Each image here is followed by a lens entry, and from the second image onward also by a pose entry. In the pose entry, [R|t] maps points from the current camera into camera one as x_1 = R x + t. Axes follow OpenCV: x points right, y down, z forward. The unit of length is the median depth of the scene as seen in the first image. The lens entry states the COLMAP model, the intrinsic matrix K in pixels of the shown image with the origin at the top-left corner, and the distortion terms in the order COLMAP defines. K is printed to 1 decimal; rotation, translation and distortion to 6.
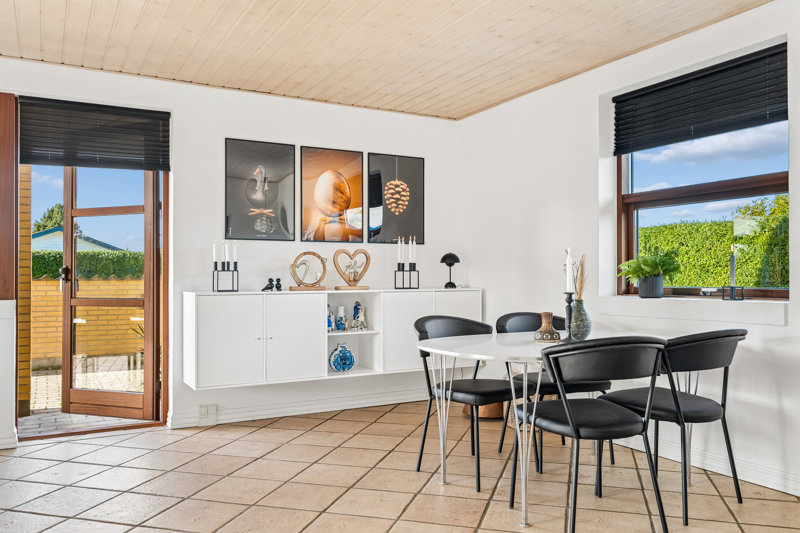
lens RADIAL K [[641.8, 0, 400.6], [0, 641.8, 267.4], [0, 0, 1]] dist [0.013053, -0.000262]
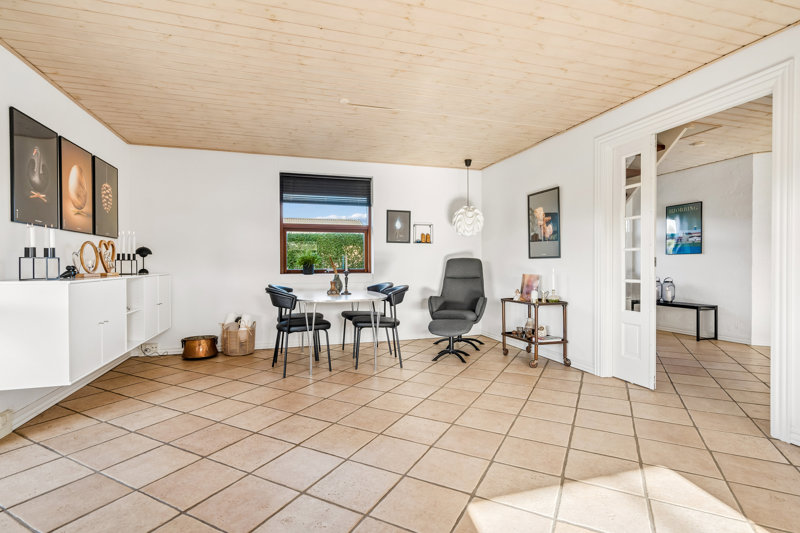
lens RADIAL K [[391.9, 0, 400.0], [0, 391.9, 267.5], [0, 0, 1]] dist [-0.003221, -0.000679]
pose [[0.205174, -0.004465, 0.978715, -0.675065], [-0.009598, 0.999932, 0.006574, 0.010325], [-0.978678, -0.010743, 0.205117, 0.357454]]
